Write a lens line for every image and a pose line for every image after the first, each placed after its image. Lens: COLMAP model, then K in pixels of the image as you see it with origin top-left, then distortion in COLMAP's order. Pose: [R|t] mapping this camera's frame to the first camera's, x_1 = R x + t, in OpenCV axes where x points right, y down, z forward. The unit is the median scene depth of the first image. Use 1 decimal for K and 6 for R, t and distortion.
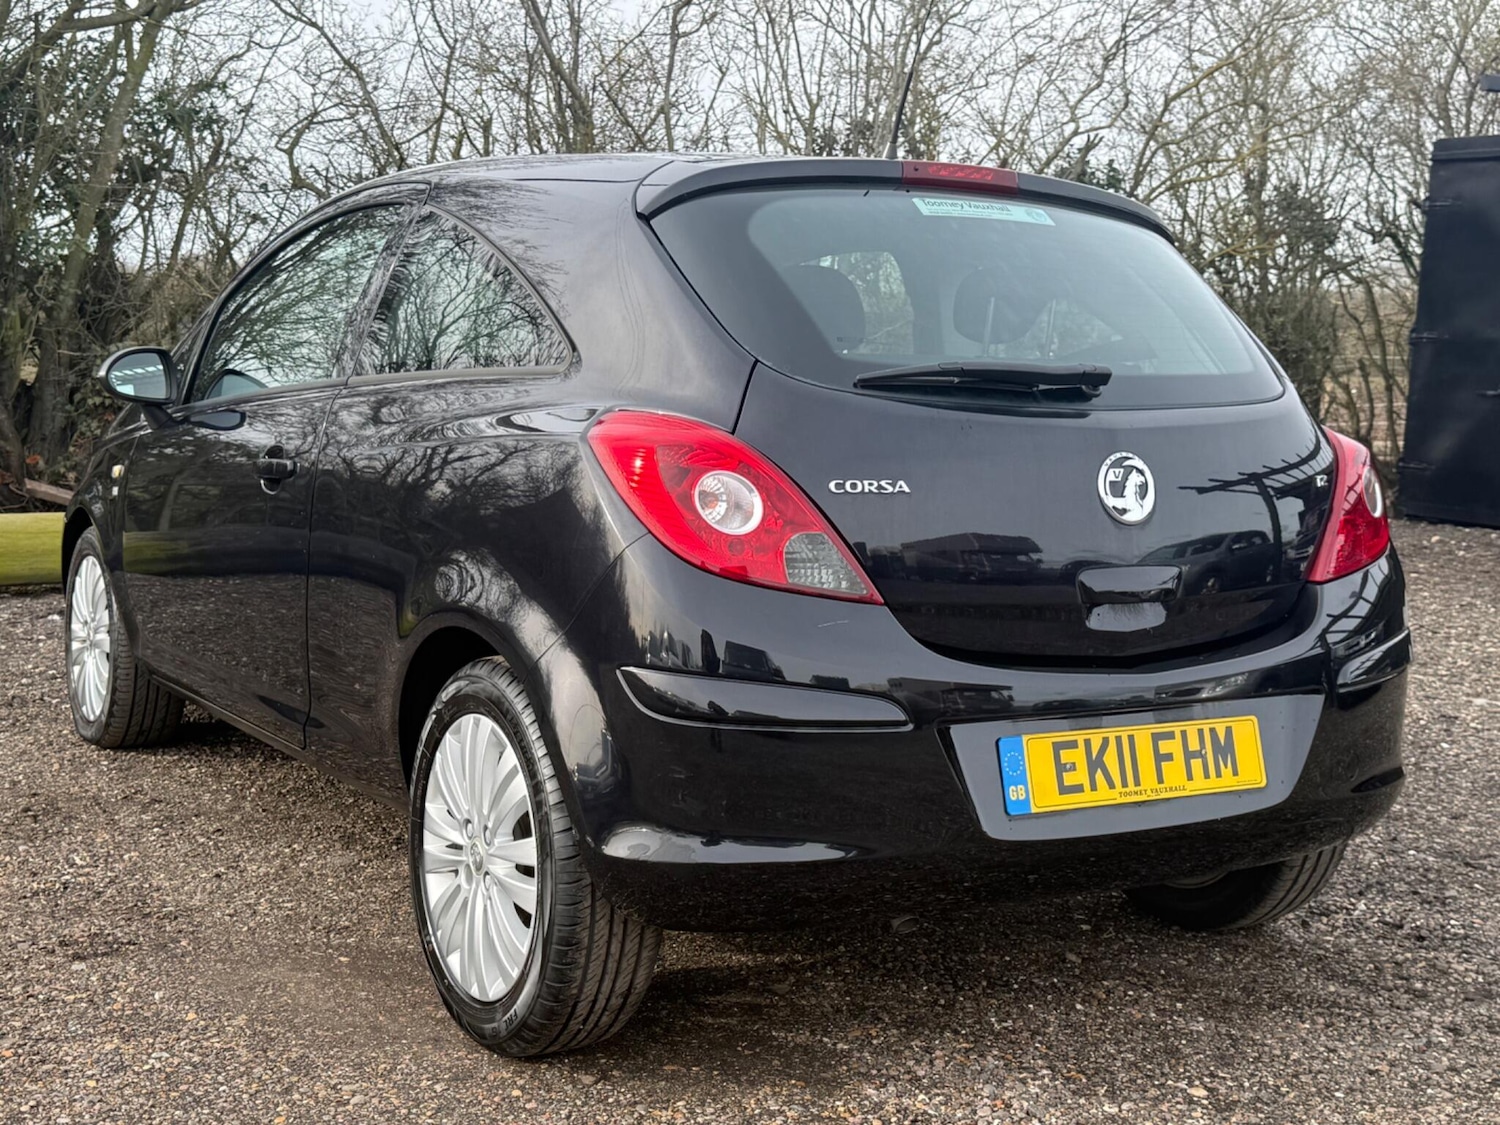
lens RADIAL K [[1897.0, 0, 732.8], [0, 1897.0, 573.4], [0, 0, 1]] dist [0.104403, 0.000000]
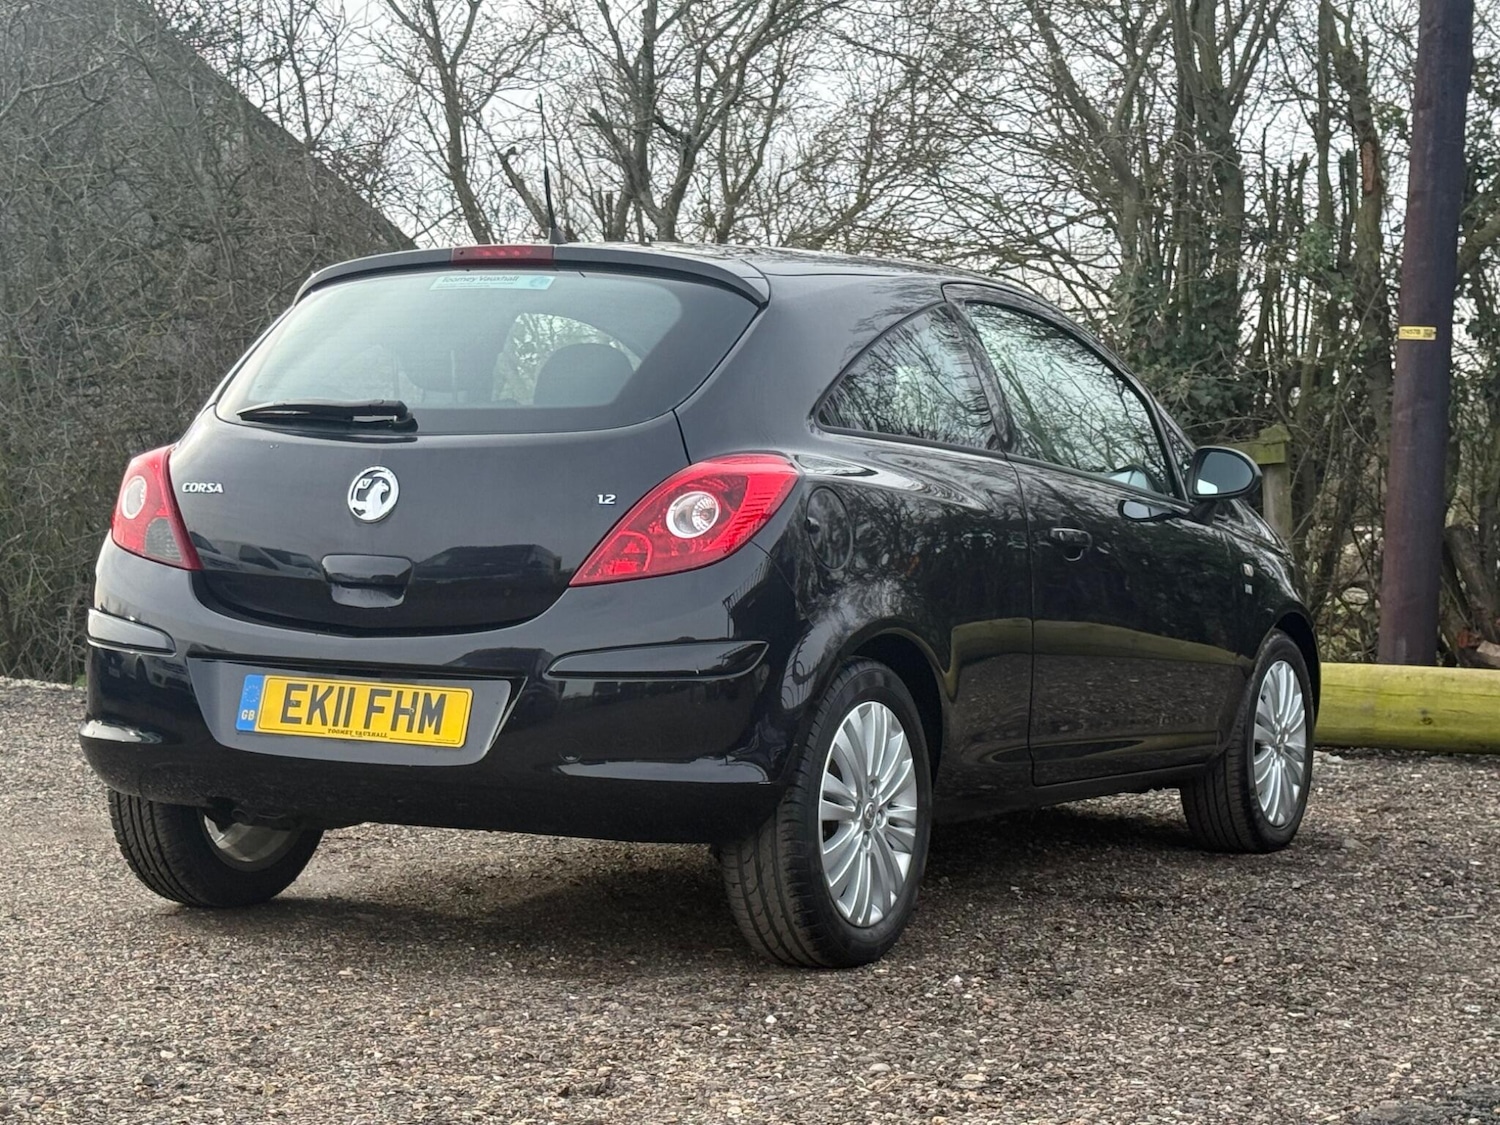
lens RADIAL K [[3147.1, 0, 747.9], [0, 3147.1, 606.8], [0, 0, 1]] dist [0.123102, 0.000000]
pose [[0.511203, 0.018024, -0.859271, 2.112354], [-0.102121, 0.993971, -0.039905, 0.086876], [0.853372, 0.108149, 0.509961, 0.147851]]
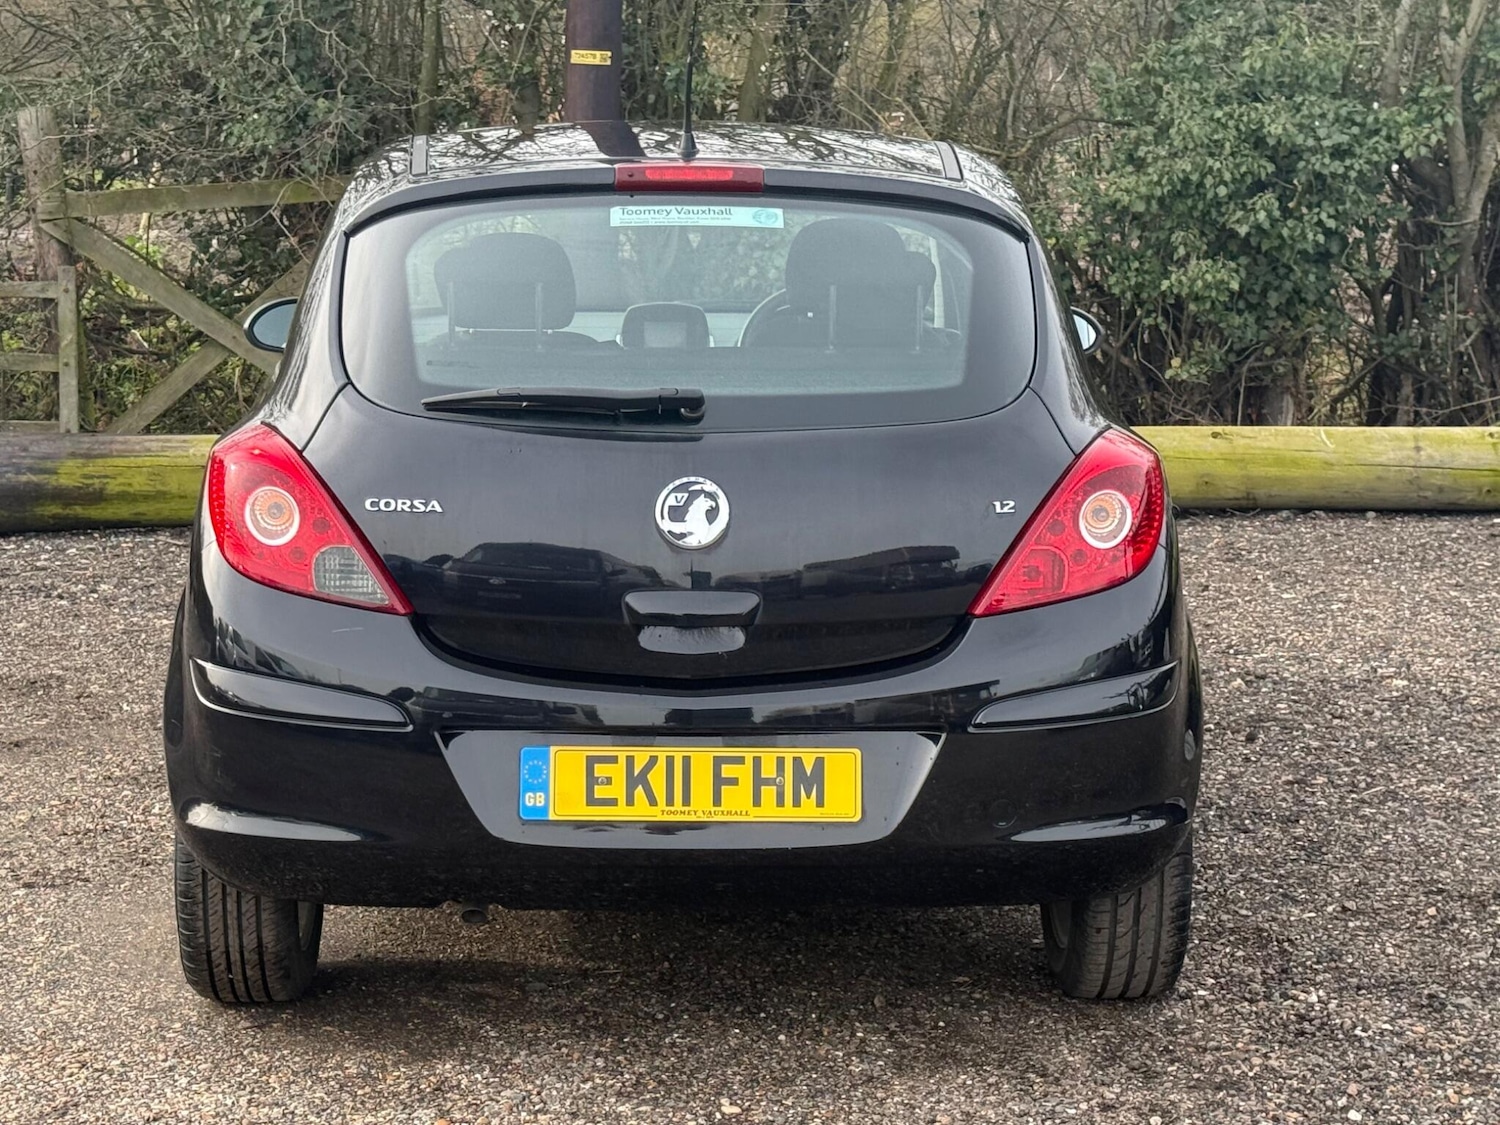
lens RADIAL K [[3147.1, 0, 797.8], [0, 3147.1, 626.4], [0, 0, 1]] dist [0.123102, 0.000000]
pose [[0.869551, 0.062046, -0.489930, 1.062187], [-0.036129, 0.997410, 0.062191, -0.089188], [0.492520, -0.036377, 0.869540, -0.419710]]
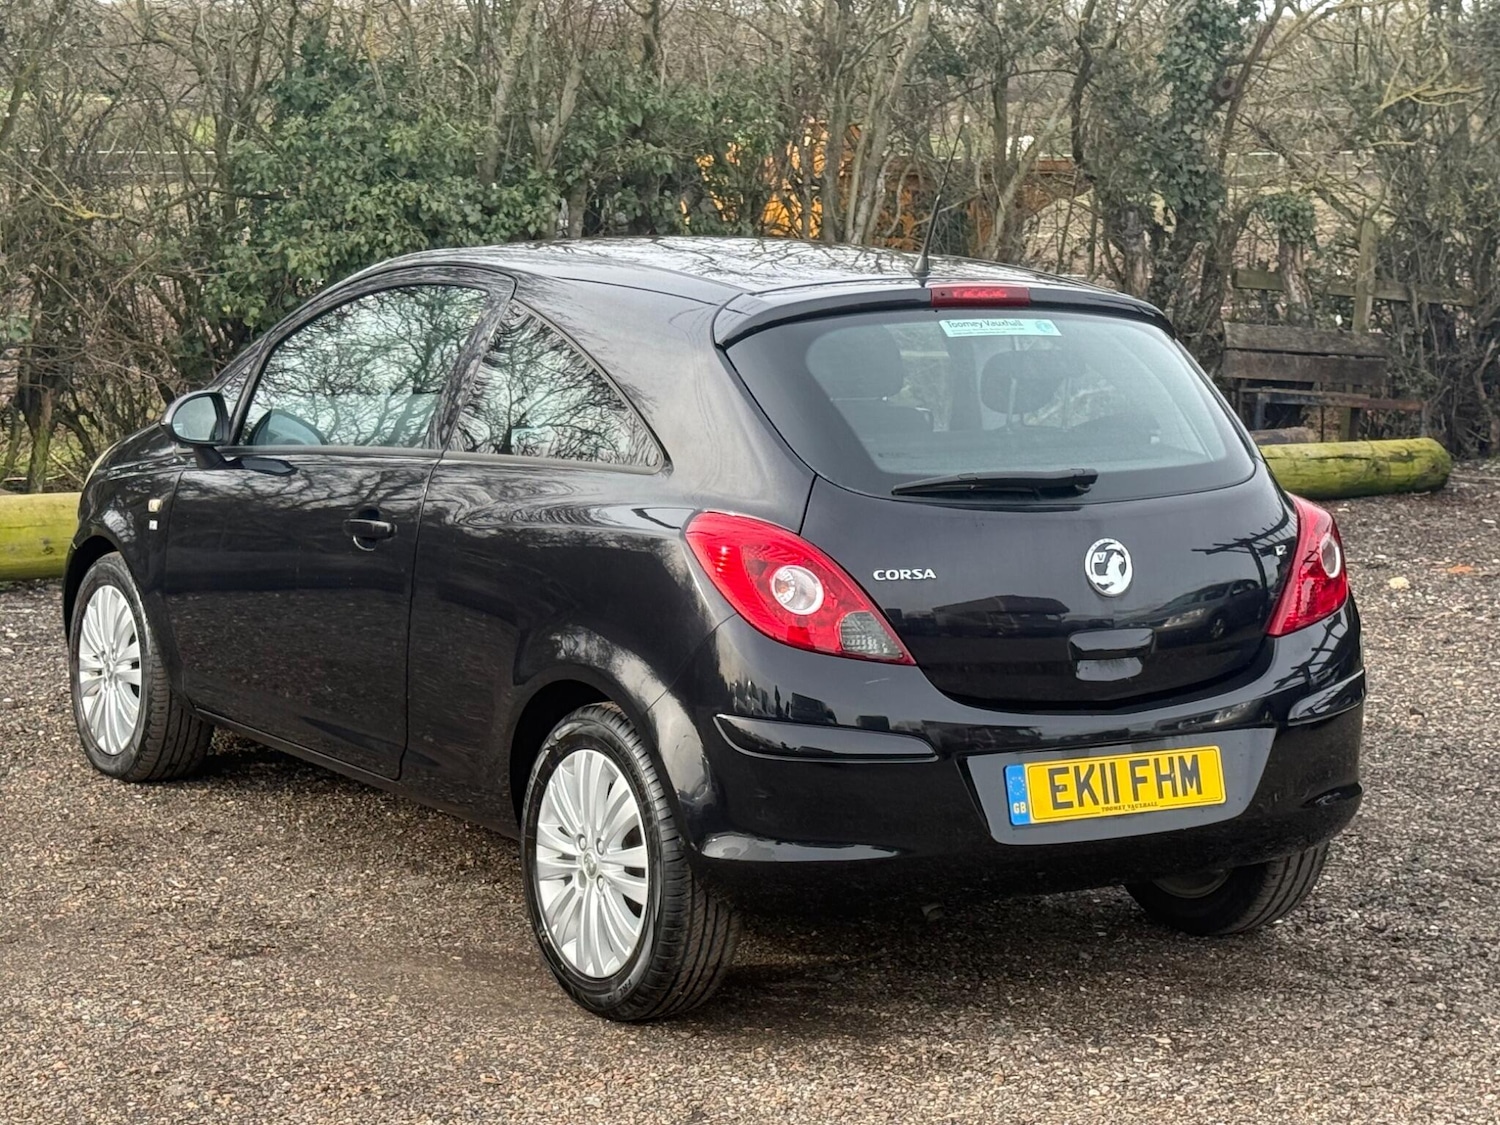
lens RADIAL K [[3147.1, 0, 708.4], [0, 3147.1, 633.2], [0, 0, 1]] dist [0.123102, 0.000000]
pose [[0.999968, -0.007046, 0.003814, -0.065444], [0.006875, 0.999047, 0.043099, -0.091579], [-0.004114, -0.043072, 0.999064, -1.068652]]
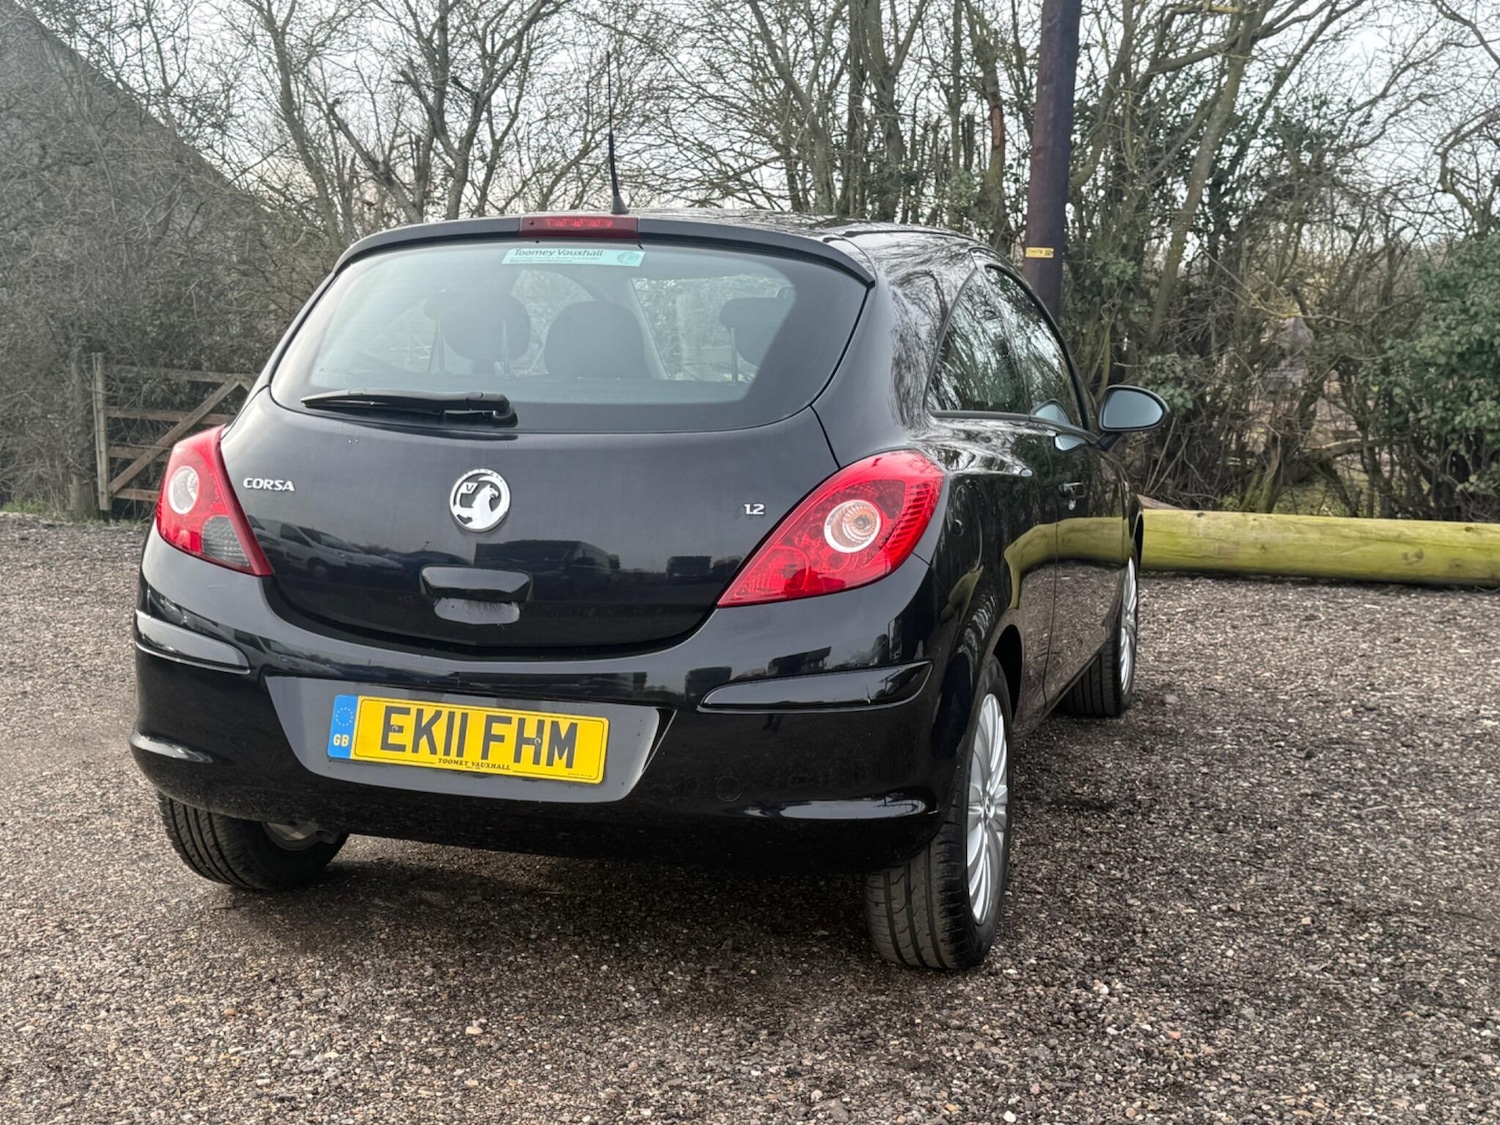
lens RADIAL K [[1897.0, 0, 751.5], [0, 1897.0, 583.9], [0, 0, 1]] dist [0.104403, 0.000000]
pose [[0.657002, 0.088086, -0.748725, 1.164868], [-0.081454, 0.995631, 0.045658, -0.059398], [0.749476, 0.030990, 0.661306, 0.359169]]
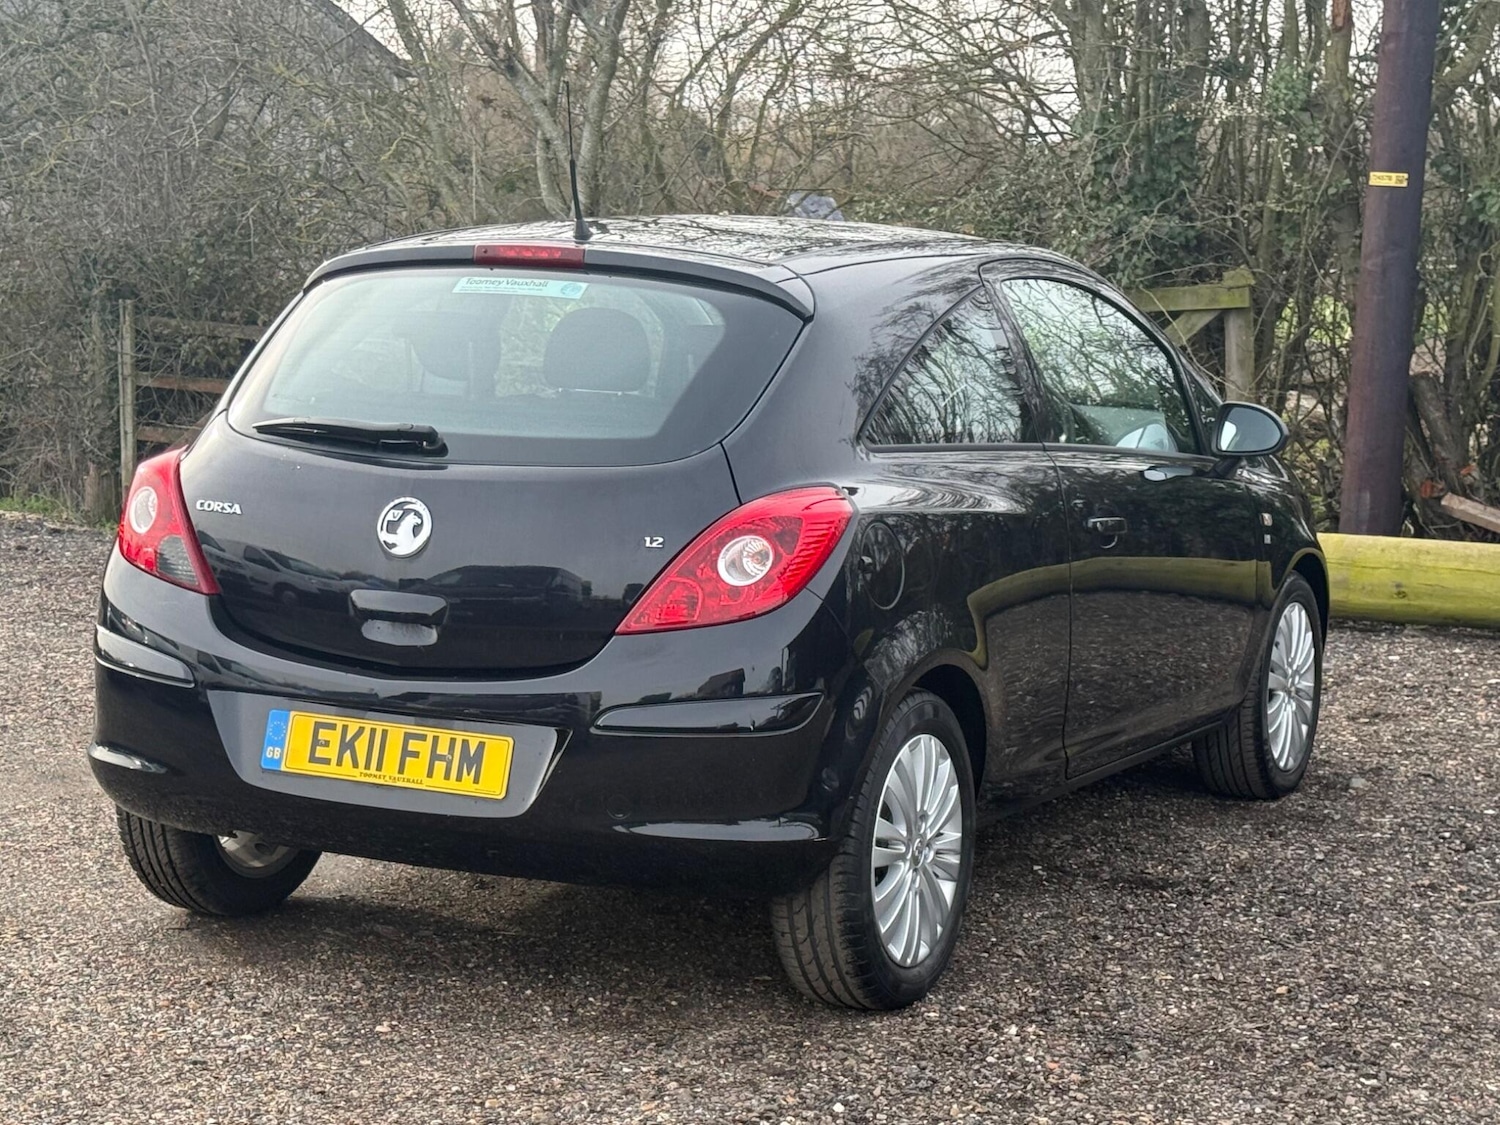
lens RADIAL K [[3147.1, 0, 738.2], [0, 3147.1, 602.4], [0, 0, 1]] dist [0.123102, 0.000000]
pose [[0.539639, 0.095093, -0.836509, 1.974127], [-0.102438, 0.993635, 0.046871, -0.111285], [0.835641, 0.060396, 0.545945, 0.085797]]
